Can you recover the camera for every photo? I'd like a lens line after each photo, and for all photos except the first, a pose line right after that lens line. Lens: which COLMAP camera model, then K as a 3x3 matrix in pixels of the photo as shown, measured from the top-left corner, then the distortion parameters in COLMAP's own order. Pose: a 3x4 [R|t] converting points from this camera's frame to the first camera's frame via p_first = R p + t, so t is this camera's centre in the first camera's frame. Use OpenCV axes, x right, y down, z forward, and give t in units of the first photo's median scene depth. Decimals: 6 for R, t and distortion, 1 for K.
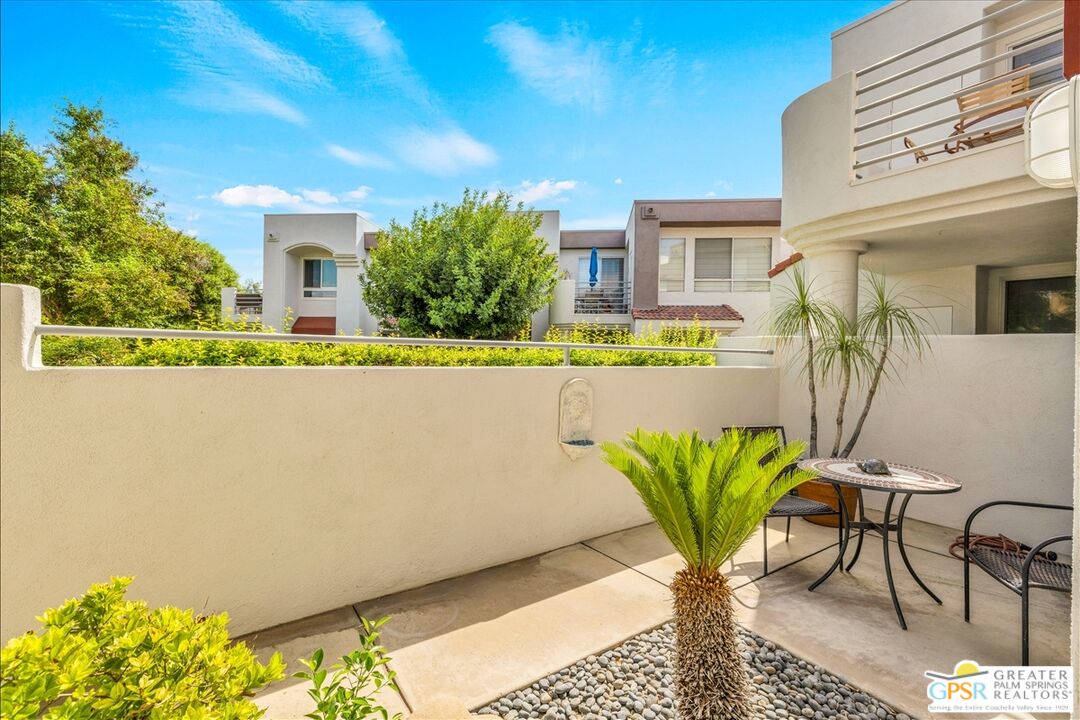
lens RADIAL K [[481.4, 0, 540.0], [0, 481.4, 360.0], [0, 0, 1]] dist [0.001089, 0.000171]
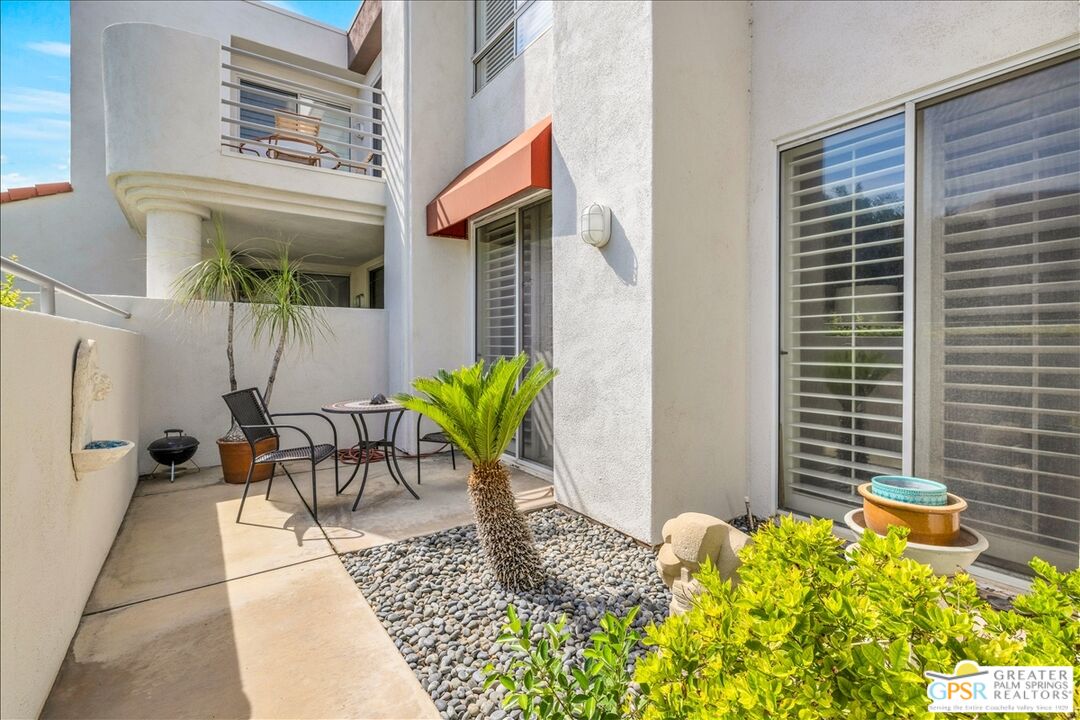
lens RADIAL K [[485.7, 0, 540.1], [0, 485.7, 340.9], [0, 0, 1]] dist [-0.001170, -0.000418]
pose [[0.000890, -0.015629, 0.999877, -0.573734], [0.015055, 0.999765, 0.015614, 0.042268], [-0.999886, 0.015039, 0.001125, 0.481479]]
